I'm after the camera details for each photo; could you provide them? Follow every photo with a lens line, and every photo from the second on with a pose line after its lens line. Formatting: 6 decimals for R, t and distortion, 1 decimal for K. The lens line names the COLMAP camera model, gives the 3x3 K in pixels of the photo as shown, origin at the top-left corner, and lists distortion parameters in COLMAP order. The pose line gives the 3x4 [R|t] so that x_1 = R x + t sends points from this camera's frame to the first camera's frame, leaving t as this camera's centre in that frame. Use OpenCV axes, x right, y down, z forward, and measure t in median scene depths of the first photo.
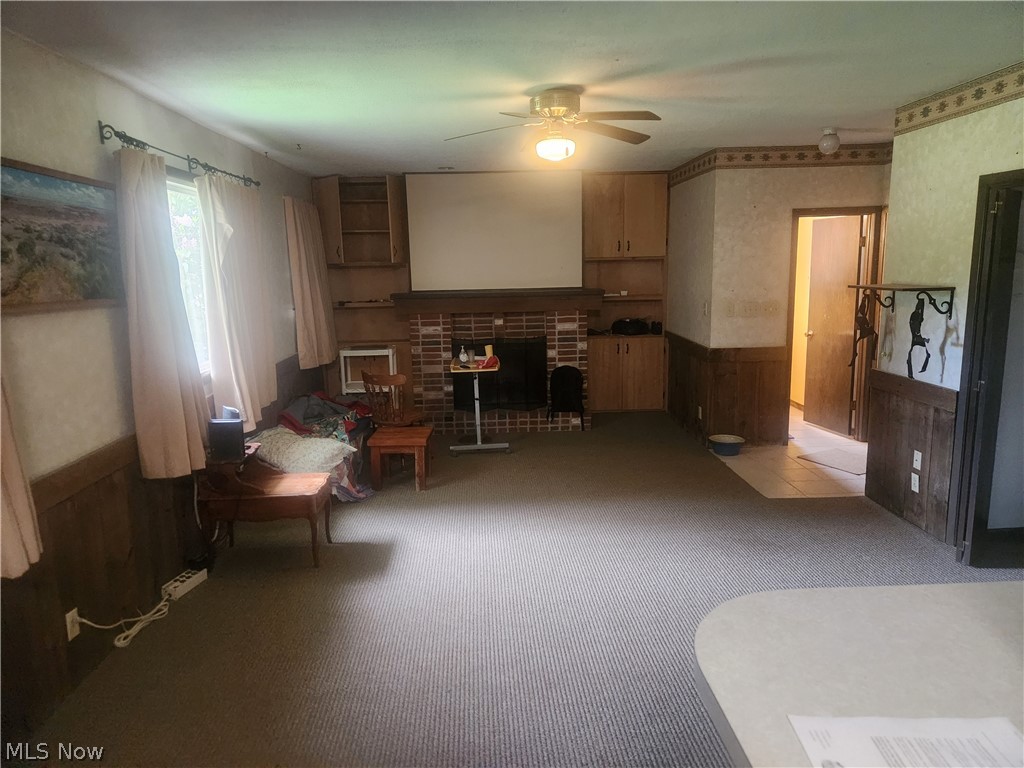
lens RADIAL K [[685.4, 0, 509.7], [0, 685.4, 386.8], [0, 0, 1]] dist [0.022156, -0.005978]
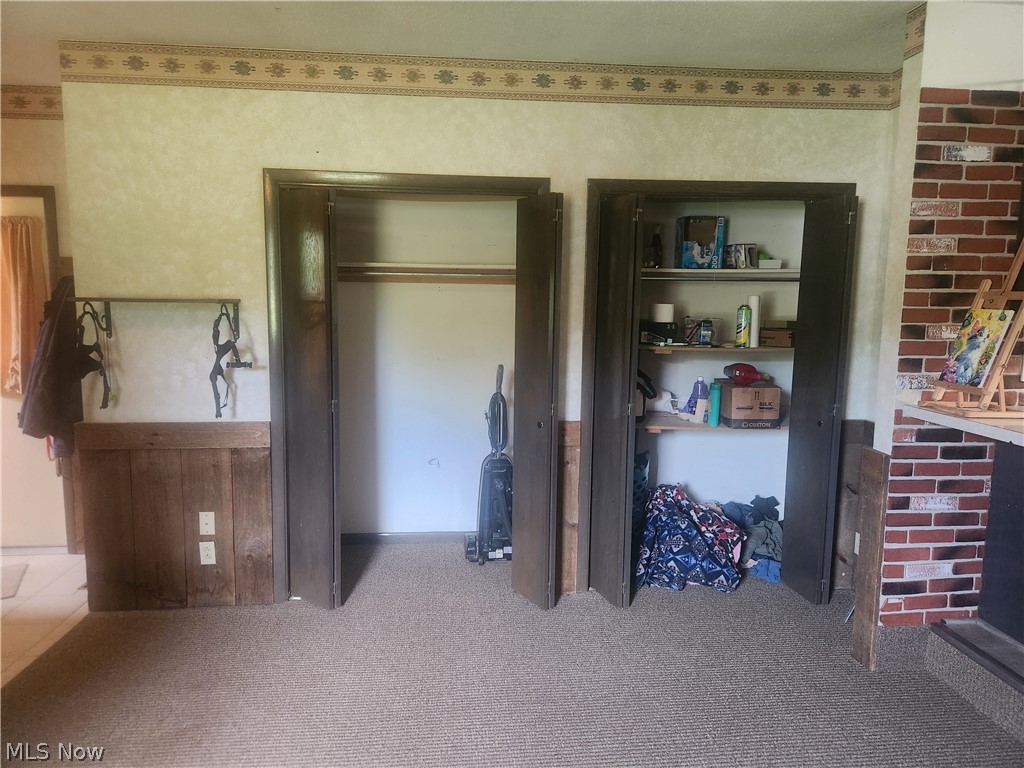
lens RADIAL K [[685.4, 0, 509.9], [0, 685.4, 382.7], [0, 0, 1]] dist [0.022156, -0.005978]
pose [[-0.041426, -0.098533, 0.994271, -0.182257], [0.170963, 0.979750, 0.104217, -0.073653], [-0.984406, 0.174301, -0.023742, 0.689758]]
